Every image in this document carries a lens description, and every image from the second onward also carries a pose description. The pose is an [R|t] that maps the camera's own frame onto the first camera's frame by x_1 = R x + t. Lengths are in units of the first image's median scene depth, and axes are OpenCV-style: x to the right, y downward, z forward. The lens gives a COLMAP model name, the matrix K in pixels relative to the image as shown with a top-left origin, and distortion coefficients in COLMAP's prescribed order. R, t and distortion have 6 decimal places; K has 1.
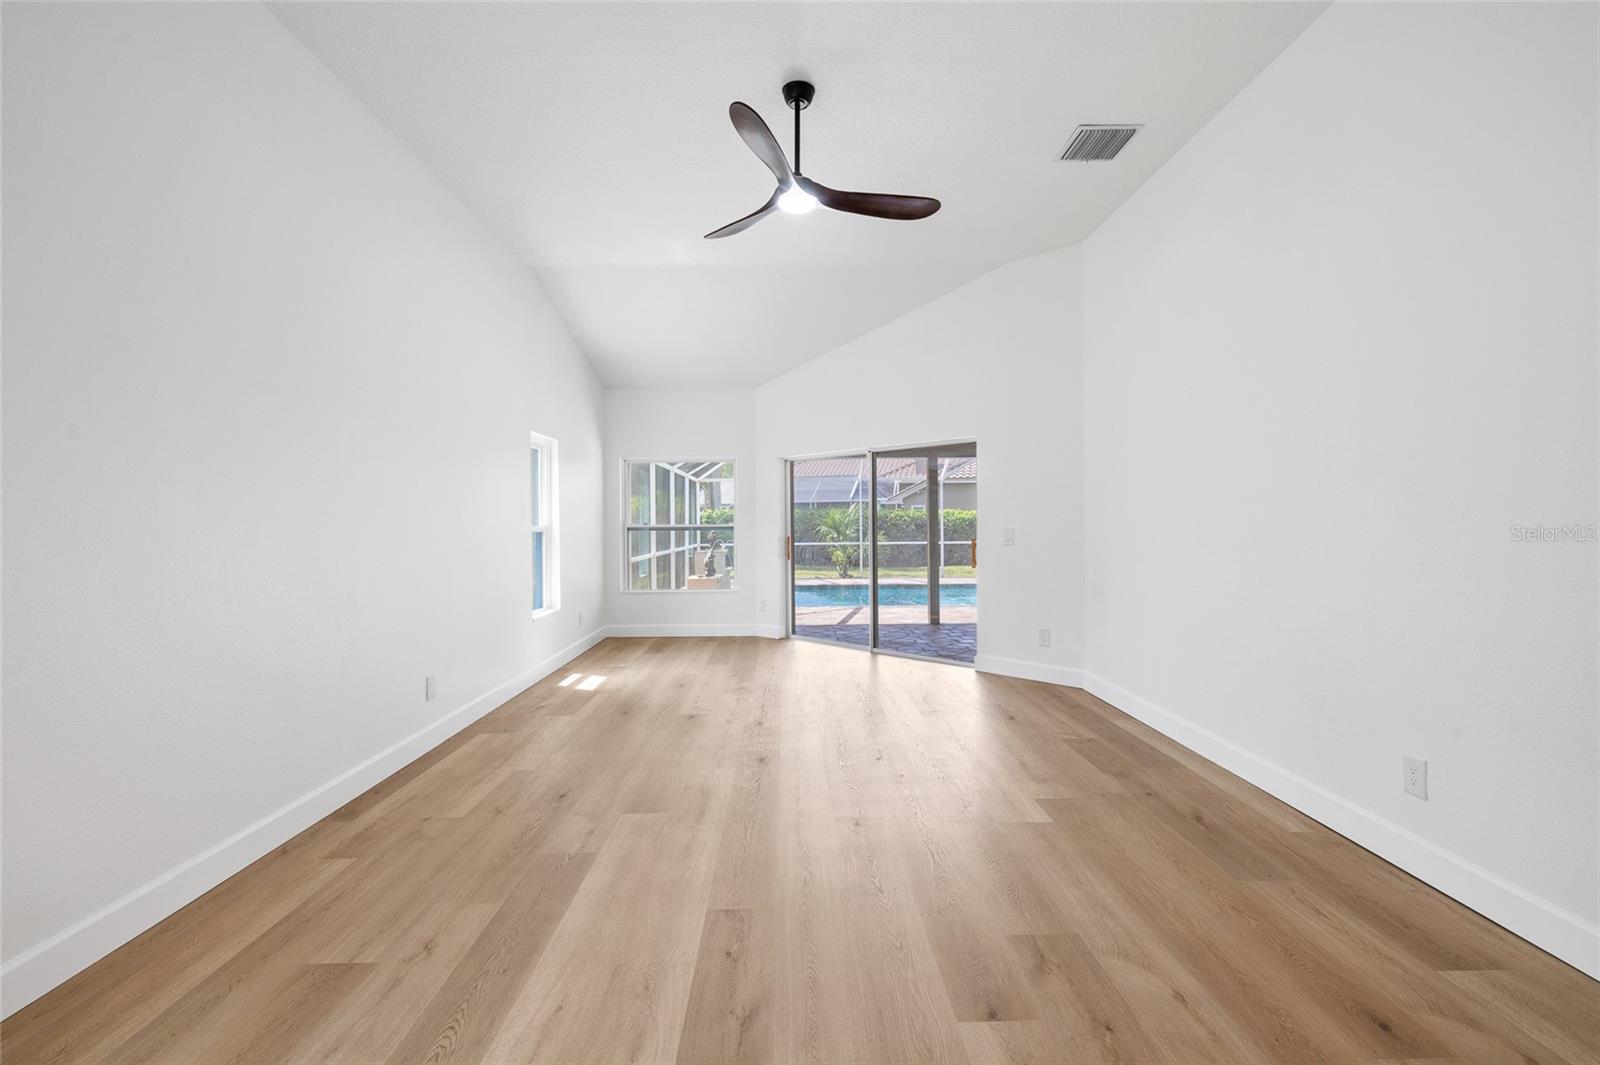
lens RADIAL K [[673.8, 0, 797.1], [0, 673.8, 529.1], [0, 0, 1]] dist [-0.003219, 0.000761]
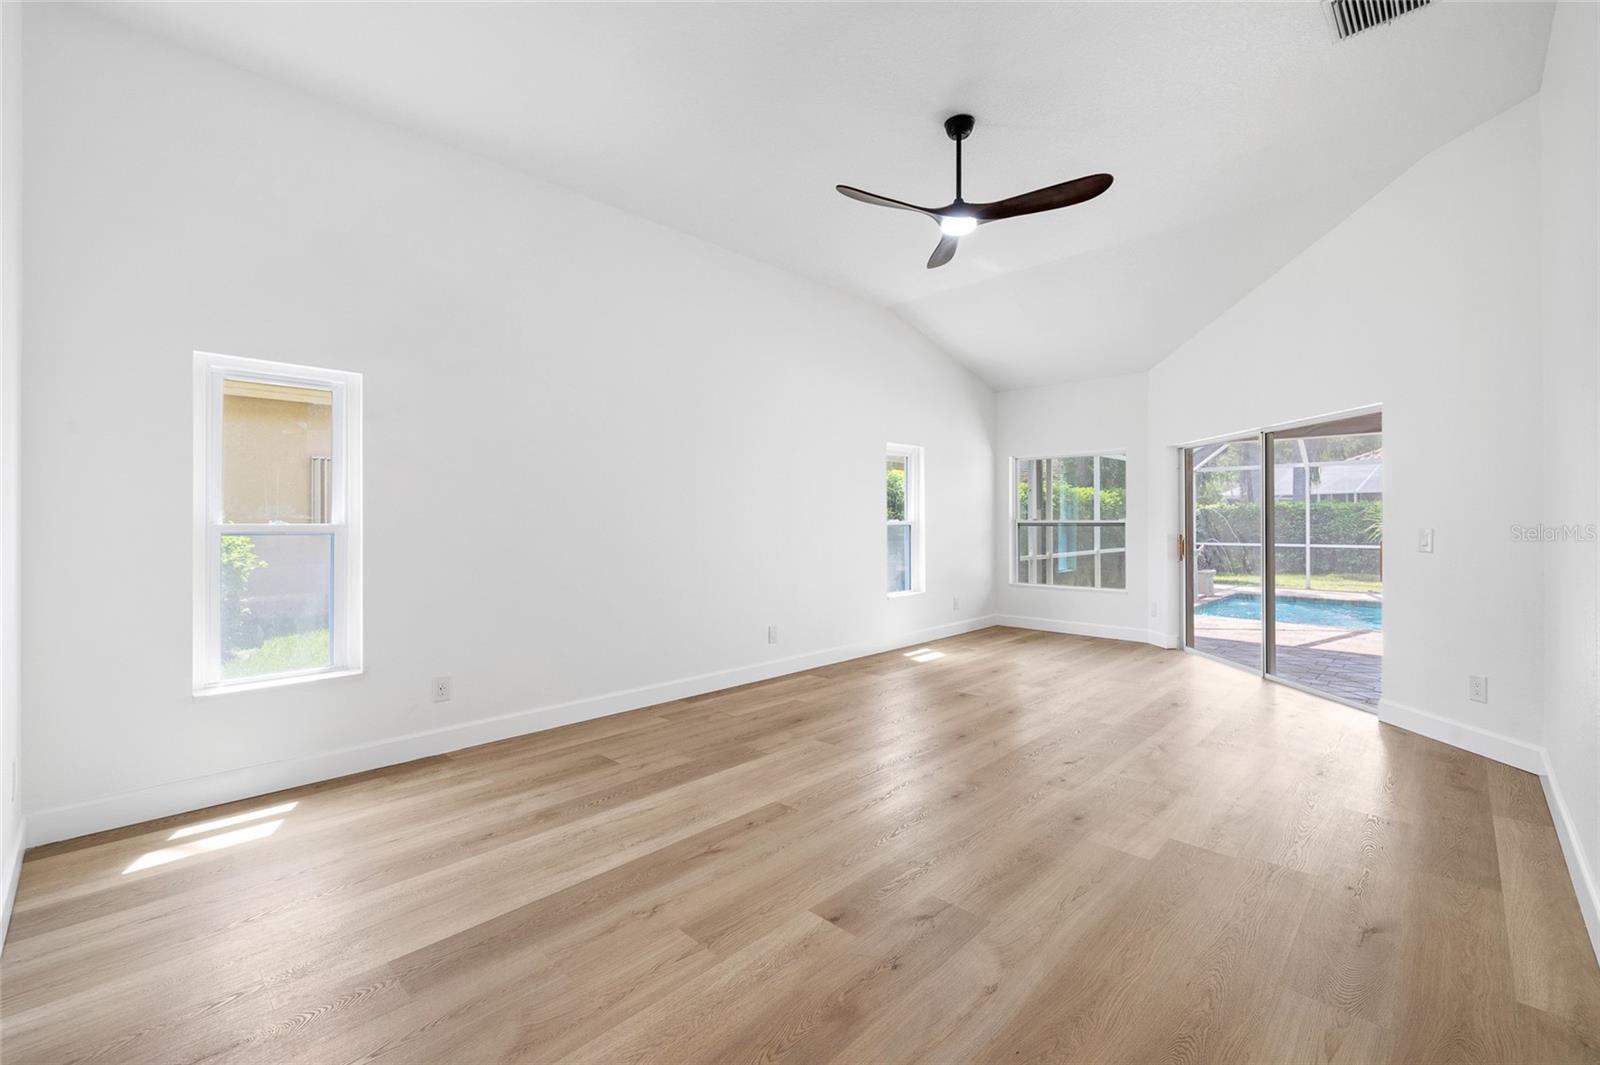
lens RADIAL K [[673.8, 0, 795.4], [0, 673.8, 523.4], [0, 0, 1]] dist [-0.003219, 0.000761]
pose [[0.703475, 0.009224, -0.710660, 0.336159], [-0.009875, 0.999946, 0.003203, -0.001934], [0.710651, 0.004764, 0.703528, 0.023578]]
